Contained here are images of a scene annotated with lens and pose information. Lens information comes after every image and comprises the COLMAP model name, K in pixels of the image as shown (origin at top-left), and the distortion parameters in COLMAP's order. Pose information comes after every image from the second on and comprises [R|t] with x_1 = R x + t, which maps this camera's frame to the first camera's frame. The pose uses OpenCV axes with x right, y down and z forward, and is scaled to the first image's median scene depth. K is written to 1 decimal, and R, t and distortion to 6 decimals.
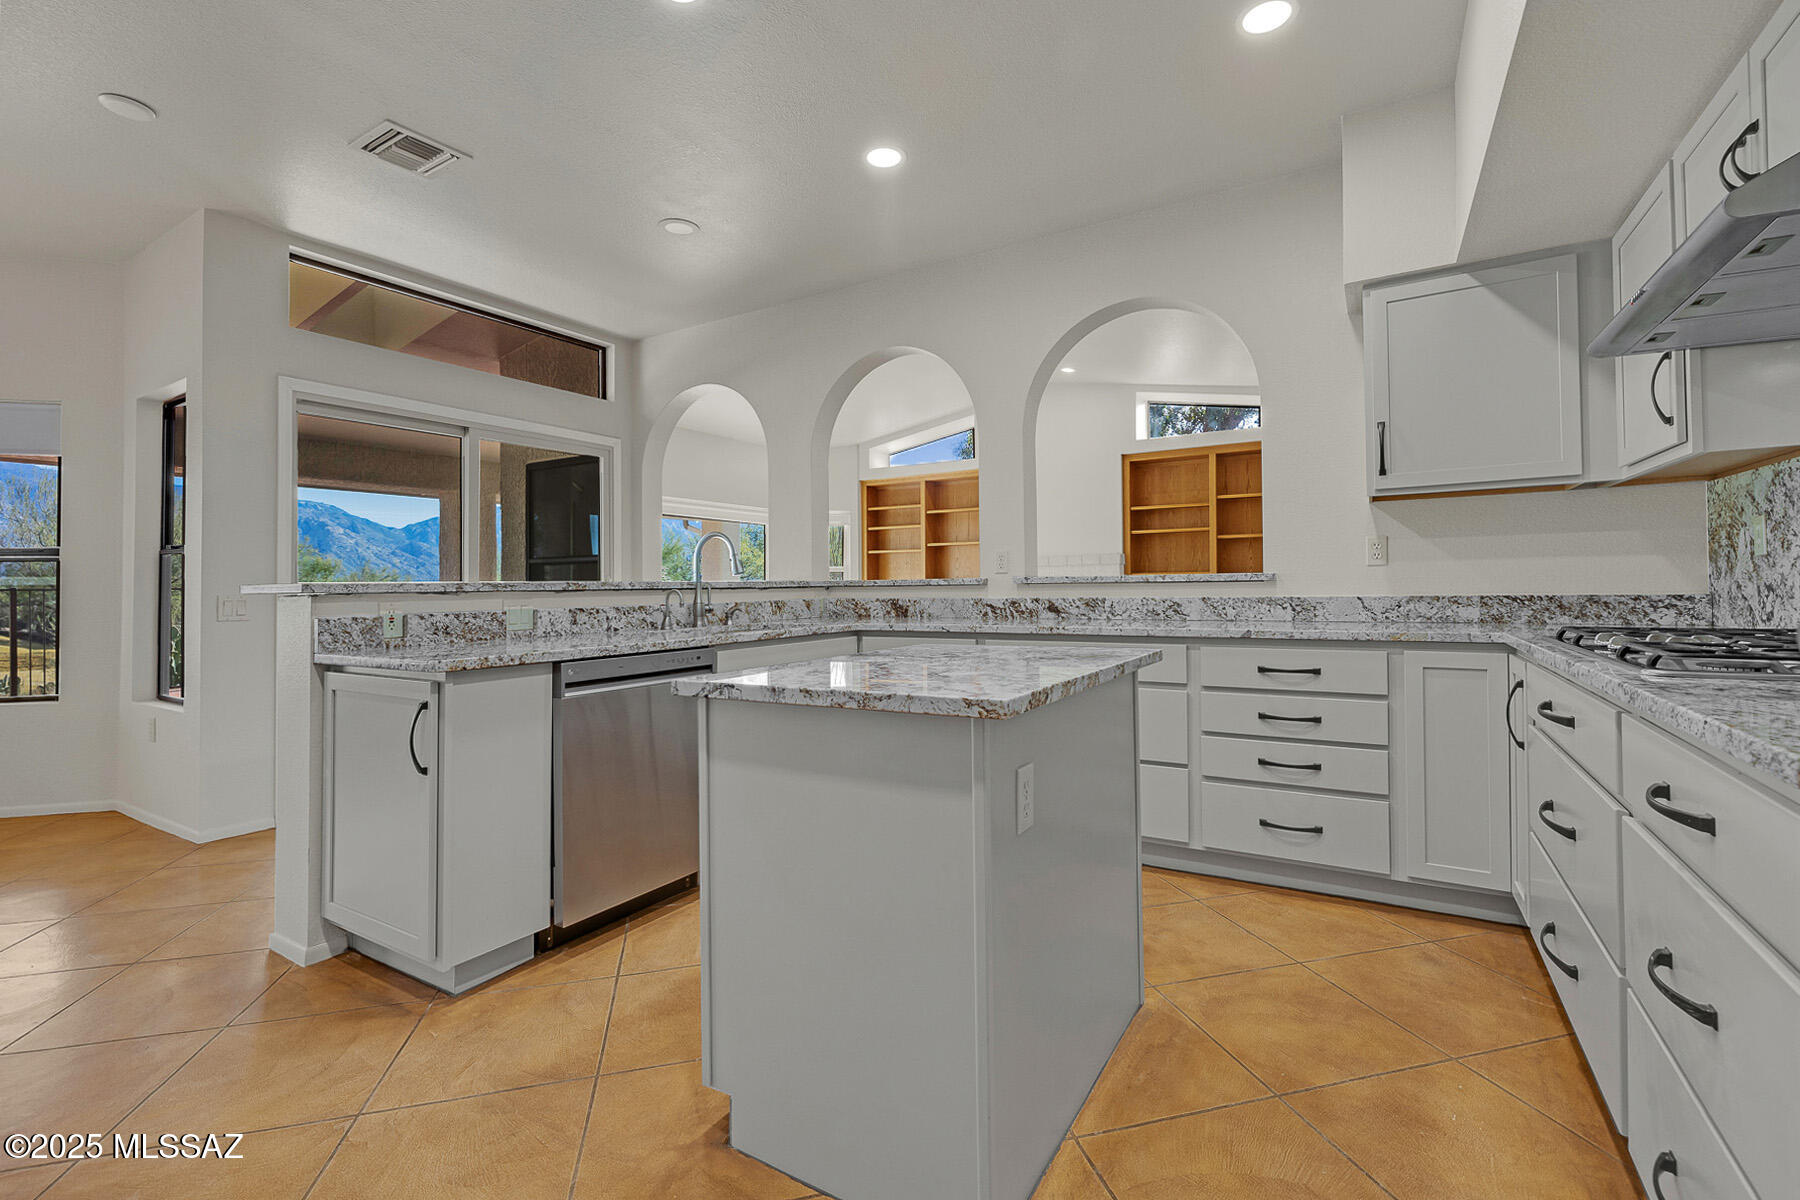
lens RADIAL K [[788.0, 0, 928.6], [0, 788.0, 564.5], [0, 0, 1]] dist [-0.000791, -0.000316]
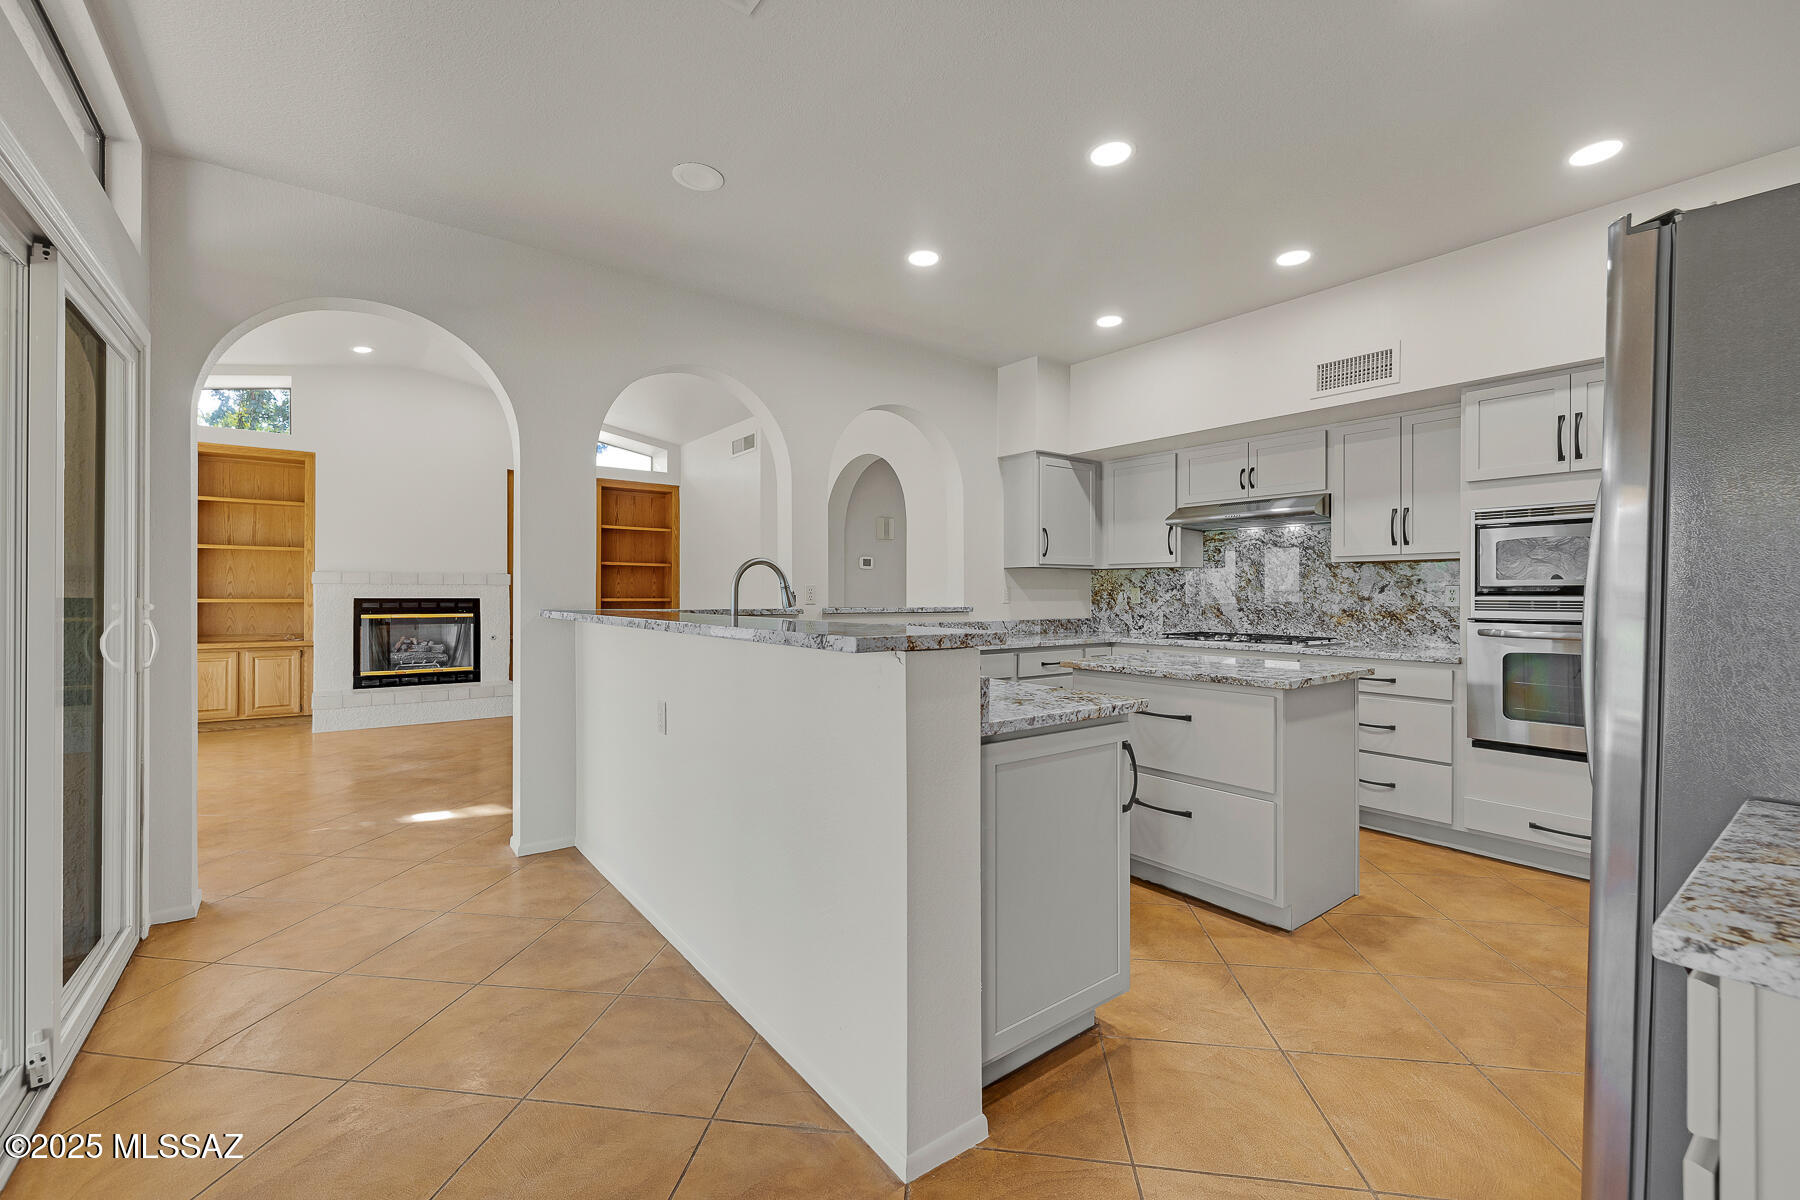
lens RADIAL K [[742.1, 0, 898.6], [0, 742.1, 594.8], [0, 0, 1]] dist [-0.000446, 0.000042]
pose [[0.374753, 0.016174, 0.926984, -0.897403], [-0.033545, 0.999430, -0.003877, -0.002724], [-0.926518, -0.029643, 0.375081, 0.496491]]
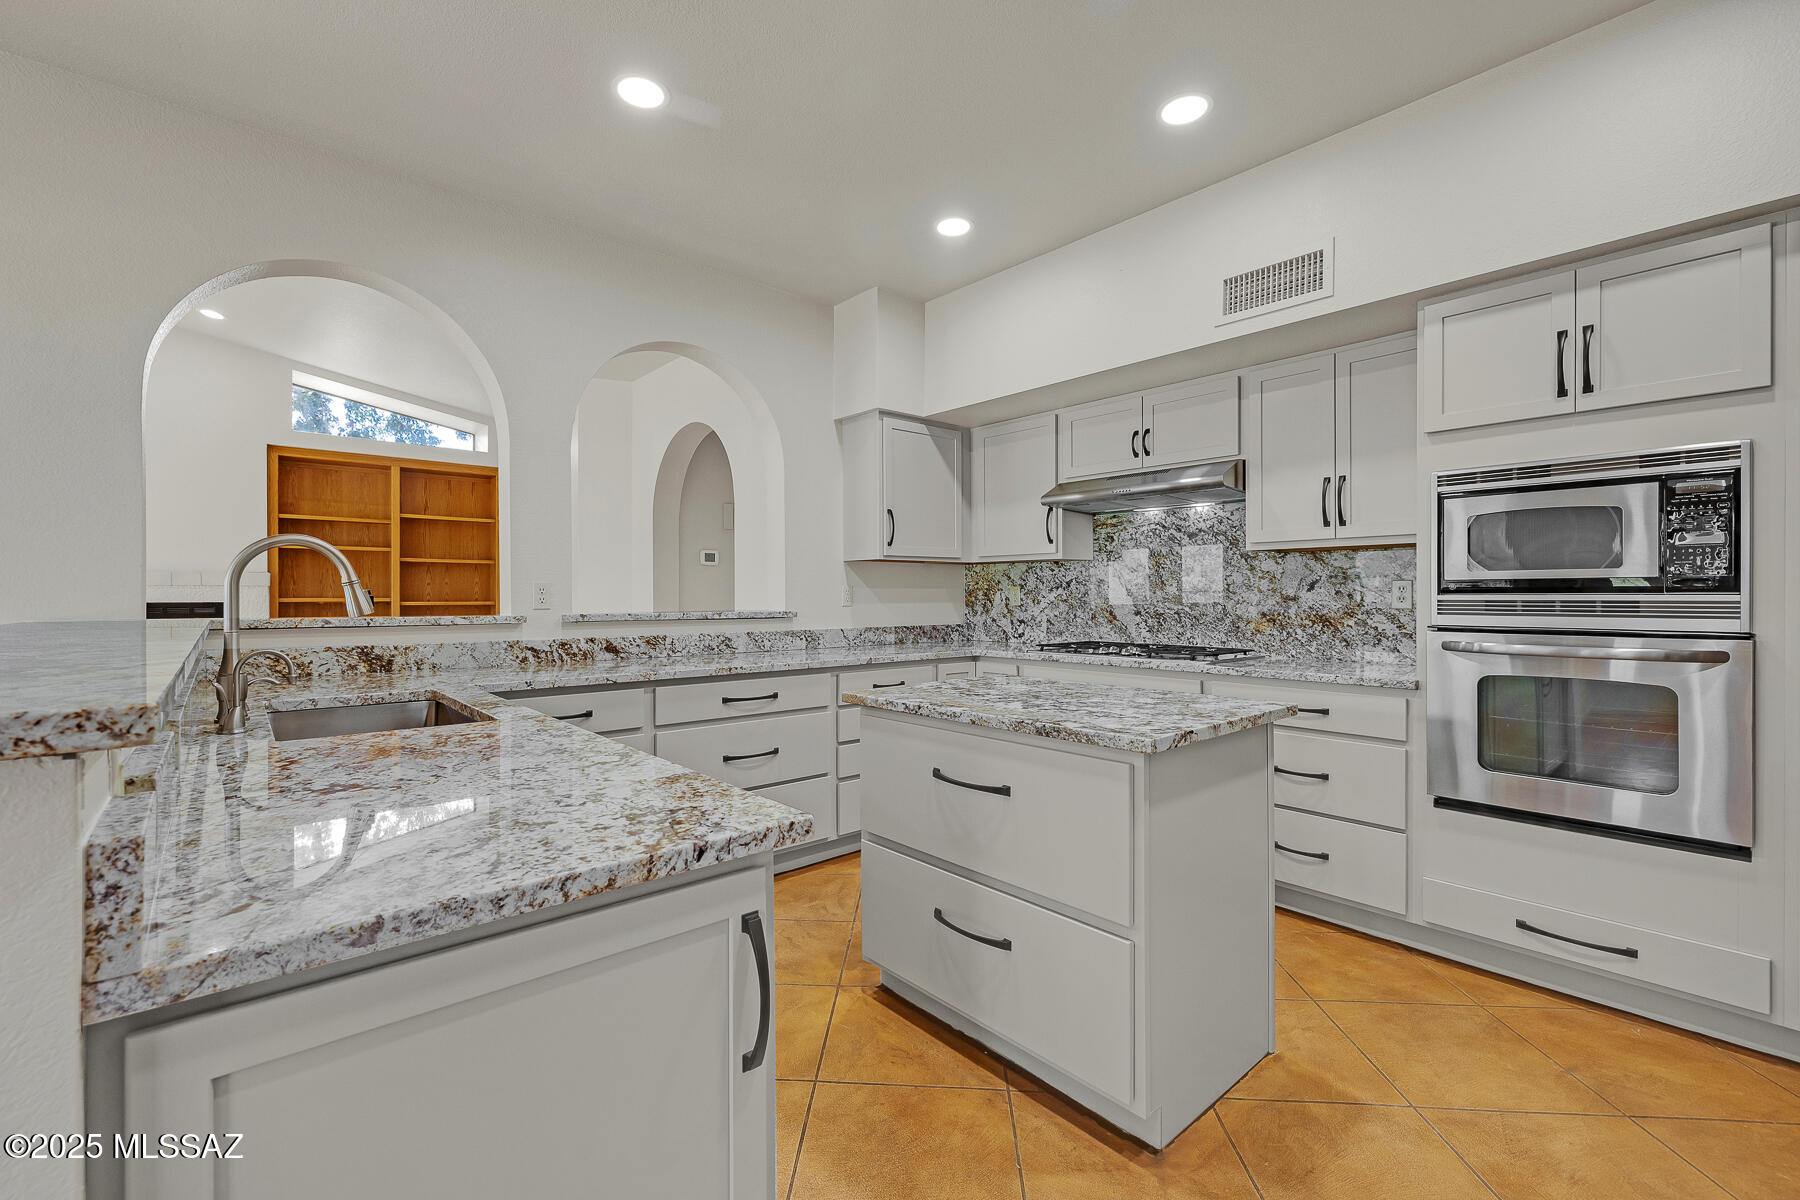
lens RADIAL K [[753.6, 0, 874.7], [0, 753.6, 597.9], [0, 0, 1]] dist [0.002396, 0.000074]
pose [[0.330911, 0.012585, 0.943578, -0.564367], [-0.029236, 0.999568, -0.003079, -0.008937], [-0.943209, -0.026568, 0.331135, 0.425464]]
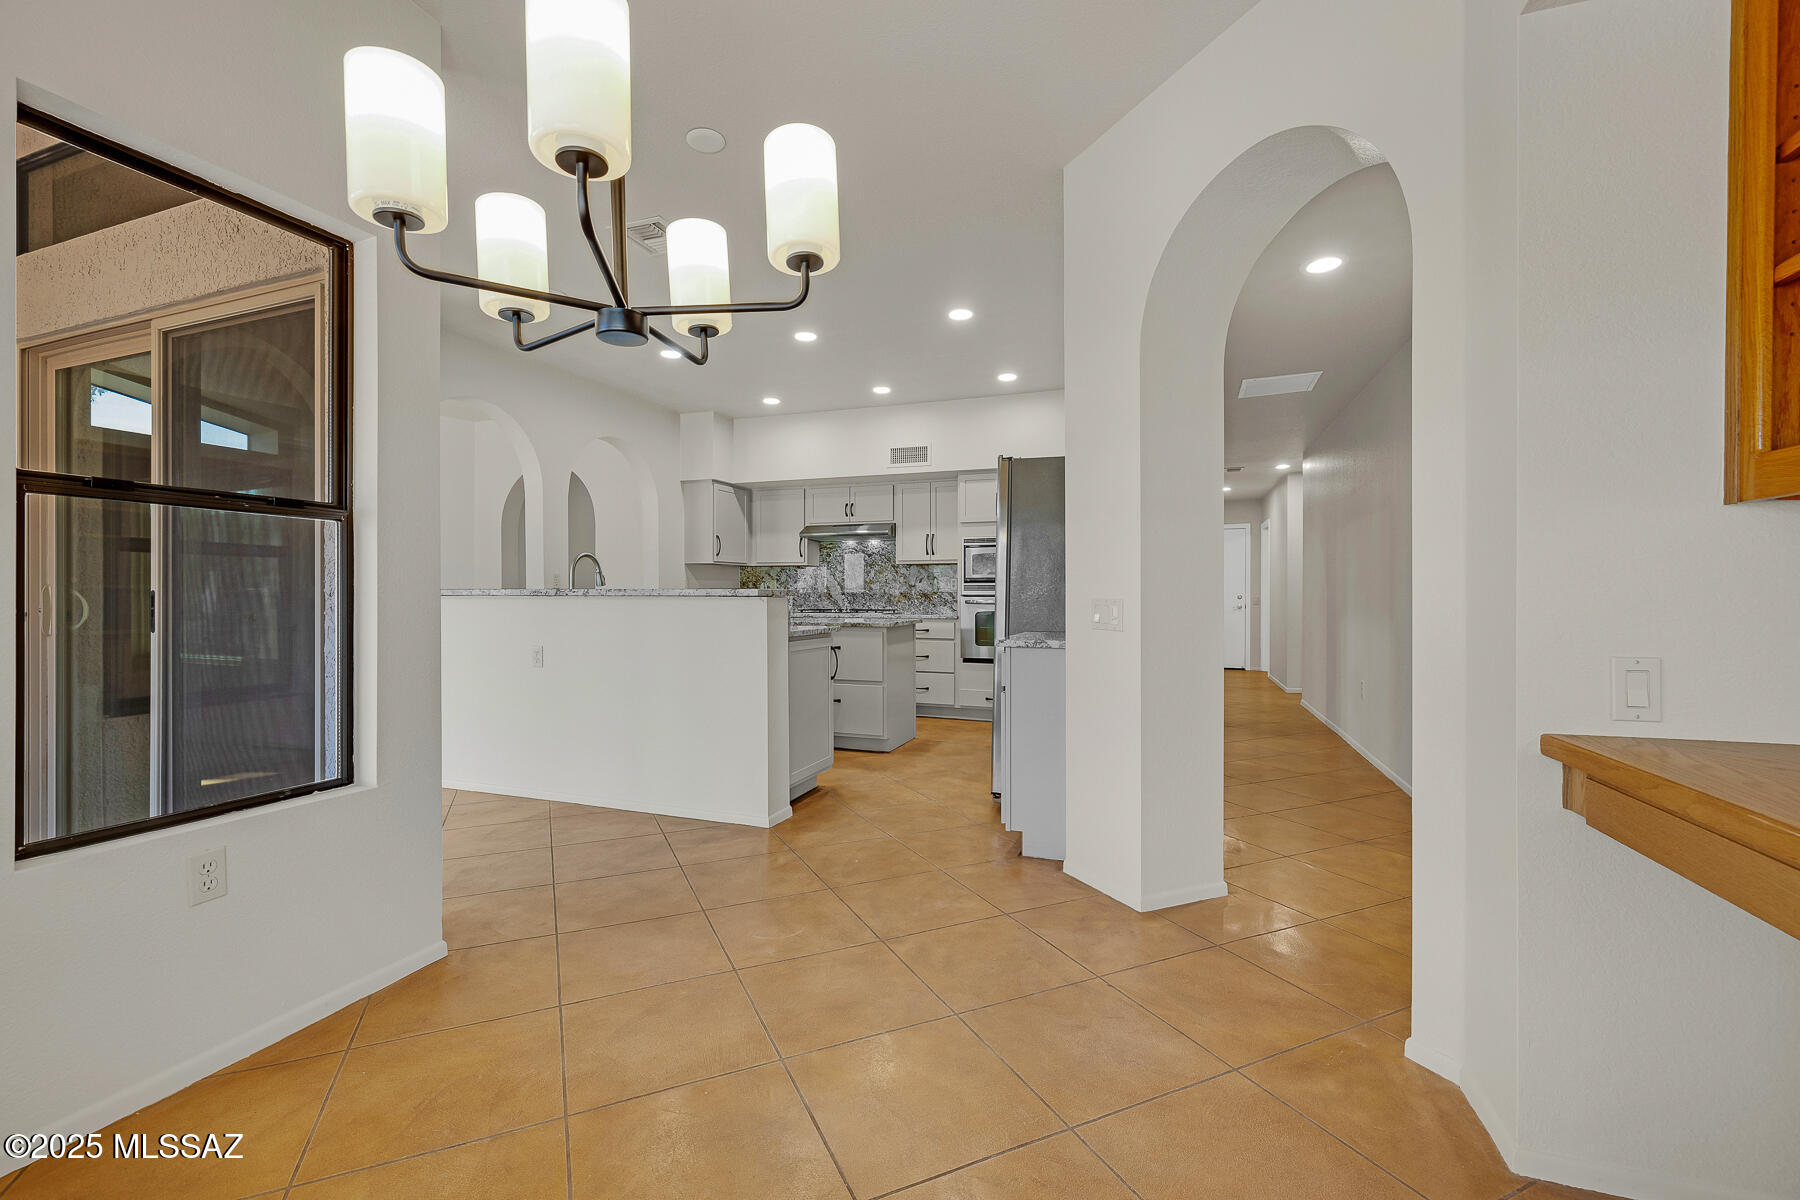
lens RADIAL K [[730.4, 0, 900.0], [0, 730.4, 600.0], [0, 0, 1]] dist [-0.000250, -0.000009]
pose [[-0.188485, 0.008278, 0.982041, -1.435908], [-0.024359, 0.999617, -0.013102, 0.037077], [-0.981774, -0.026391, -0.188211, 0.649353]]
